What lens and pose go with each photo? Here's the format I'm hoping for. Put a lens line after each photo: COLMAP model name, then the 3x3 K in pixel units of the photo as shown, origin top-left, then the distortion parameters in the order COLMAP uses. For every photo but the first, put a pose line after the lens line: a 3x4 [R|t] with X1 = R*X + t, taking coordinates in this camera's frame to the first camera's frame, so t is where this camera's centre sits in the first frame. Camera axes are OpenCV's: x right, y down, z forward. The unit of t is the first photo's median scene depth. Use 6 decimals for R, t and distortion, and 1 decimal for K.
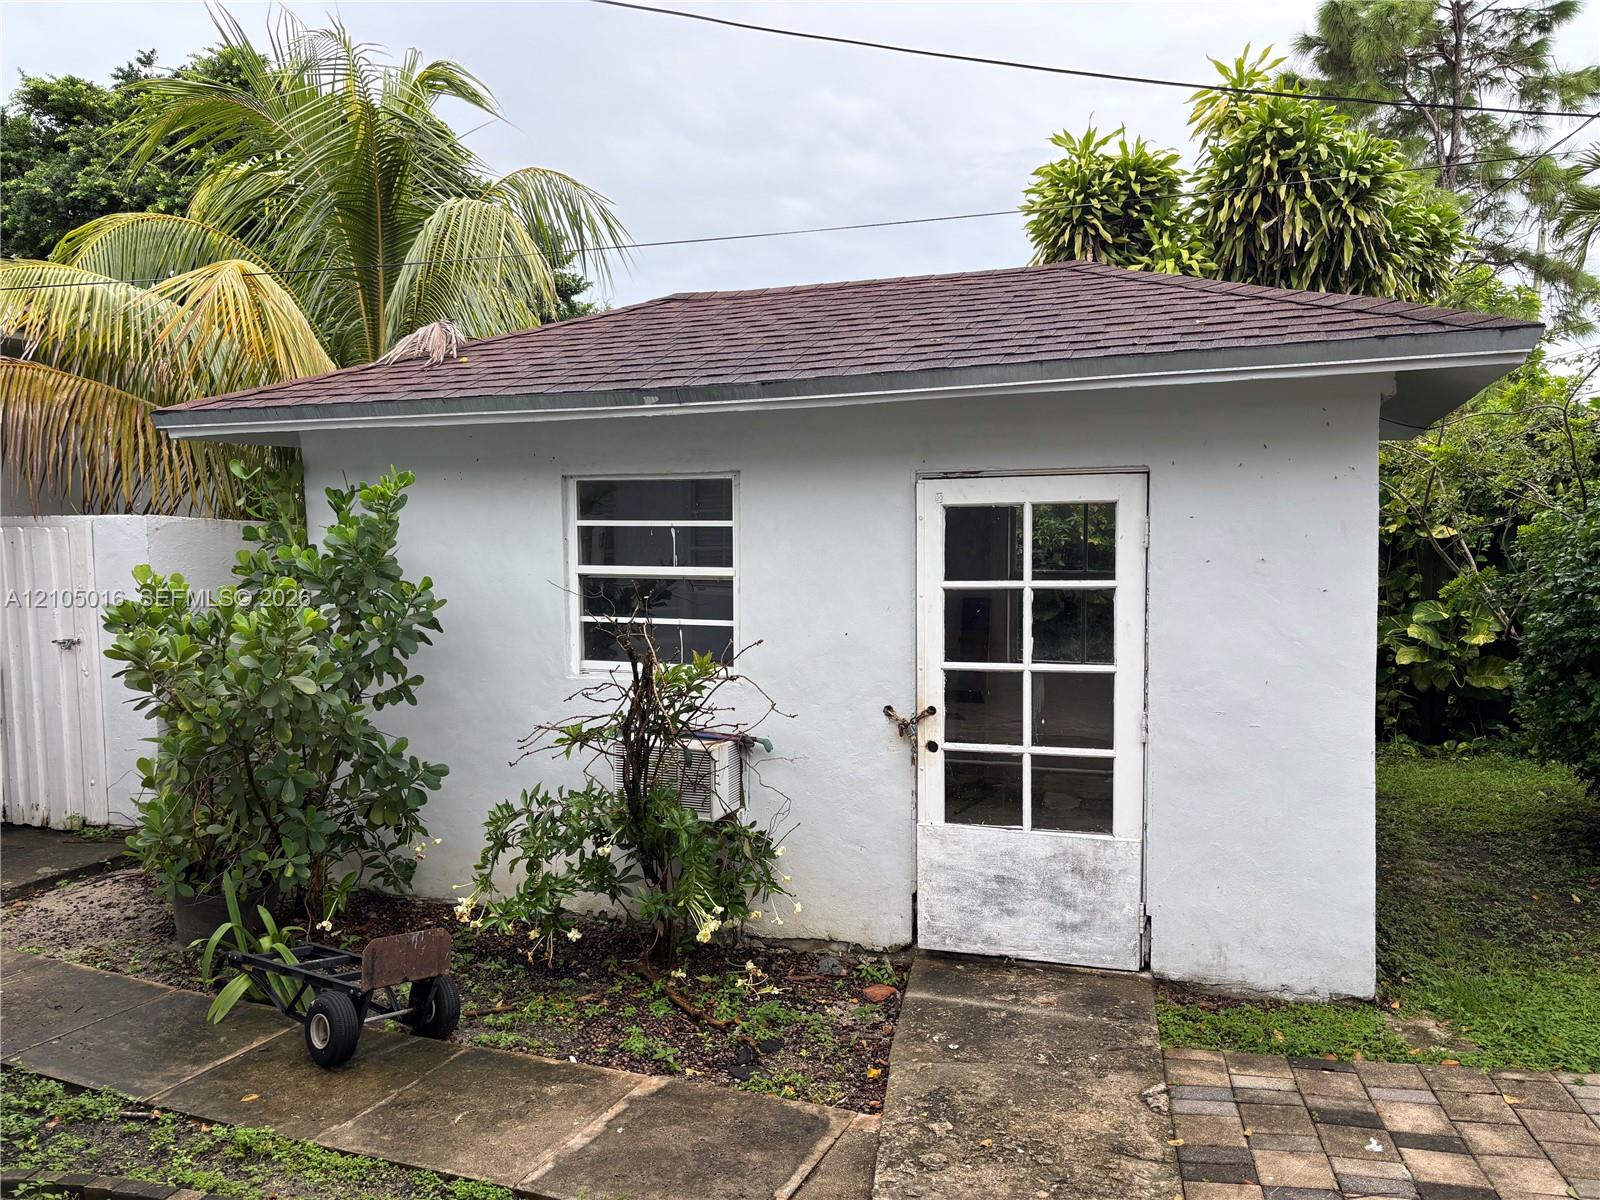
lens RADIAL K [[1210.8, 0, 800.0], [0, 1210.8, 600.0], [0, 0, 1]] dist [0.028130, -0.002853]
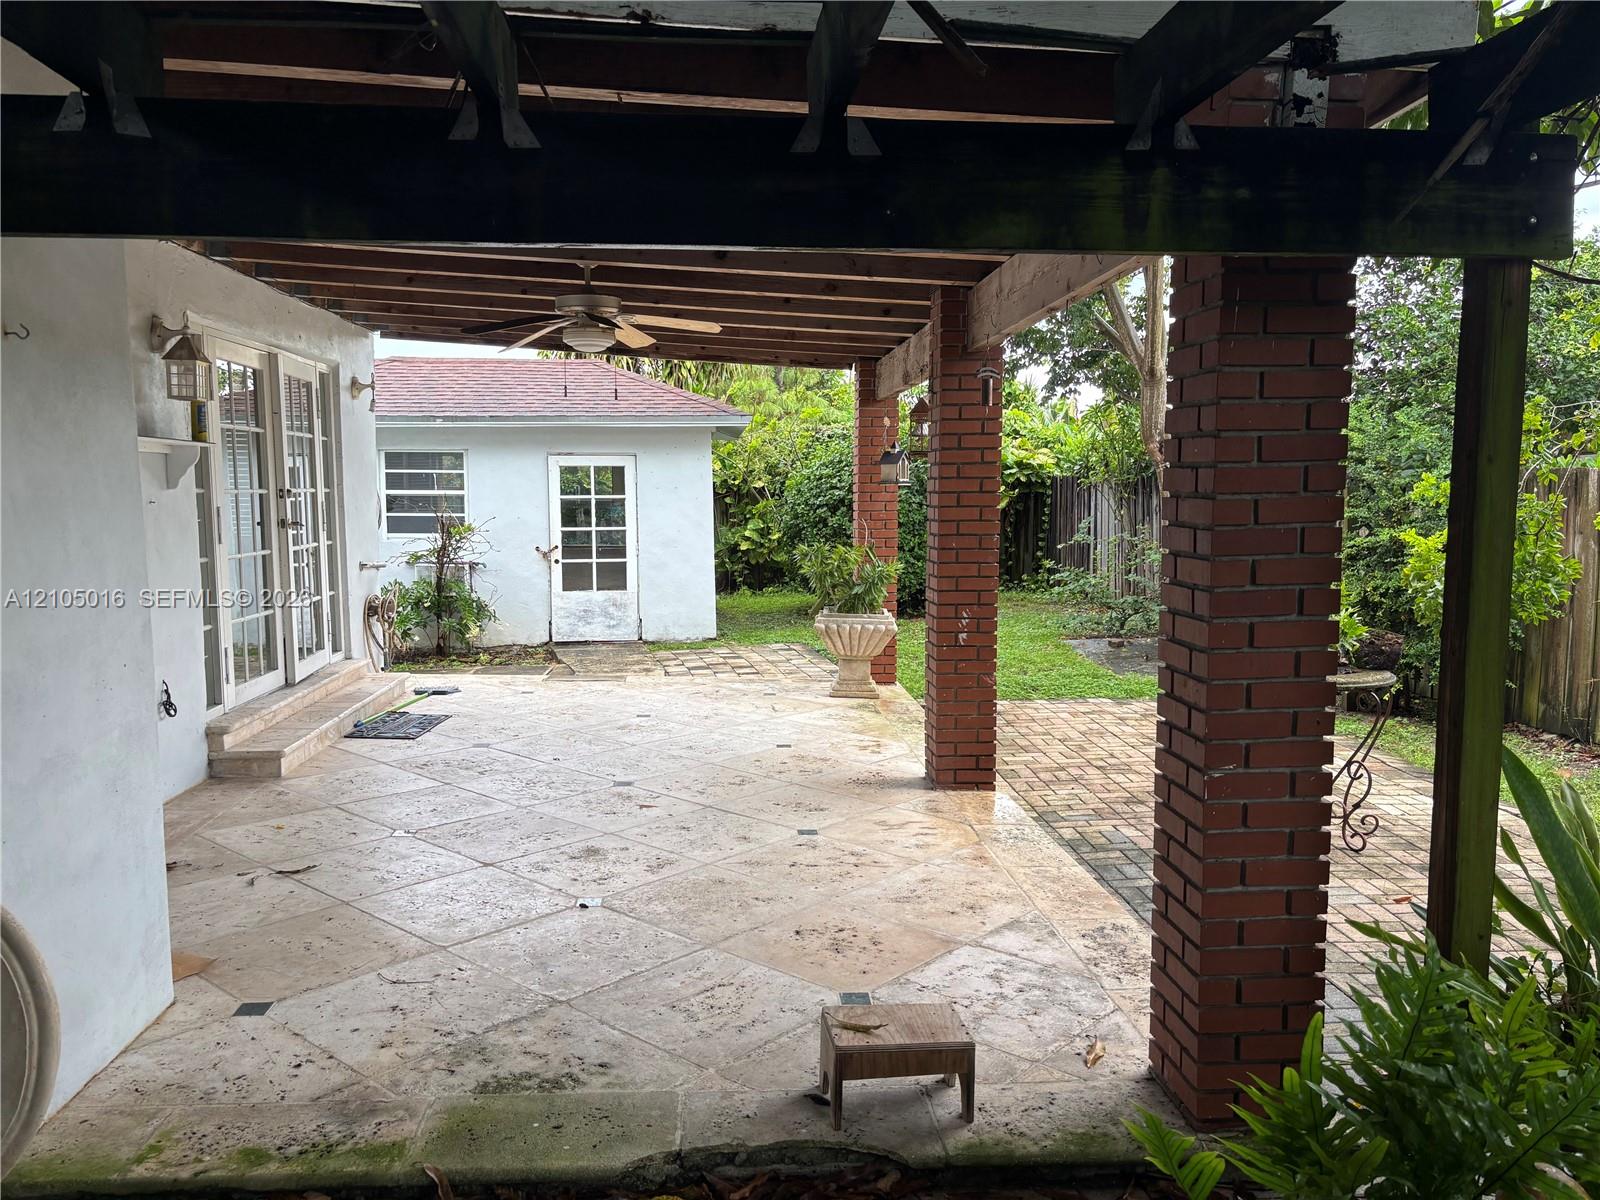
lens RADIAL K [[1210.8, 0, 800.0], [0, 1210.8, 600.0], [0, 0, 1]] dist [0.028130, -0.002853]
pose [[0.894385, -0.031780, 0.446168, -0.572819], [0.018691, 0.999257, 0.033709, 0.126457], [-0.446908, -0.021809, 0.894314, -1.504944]]
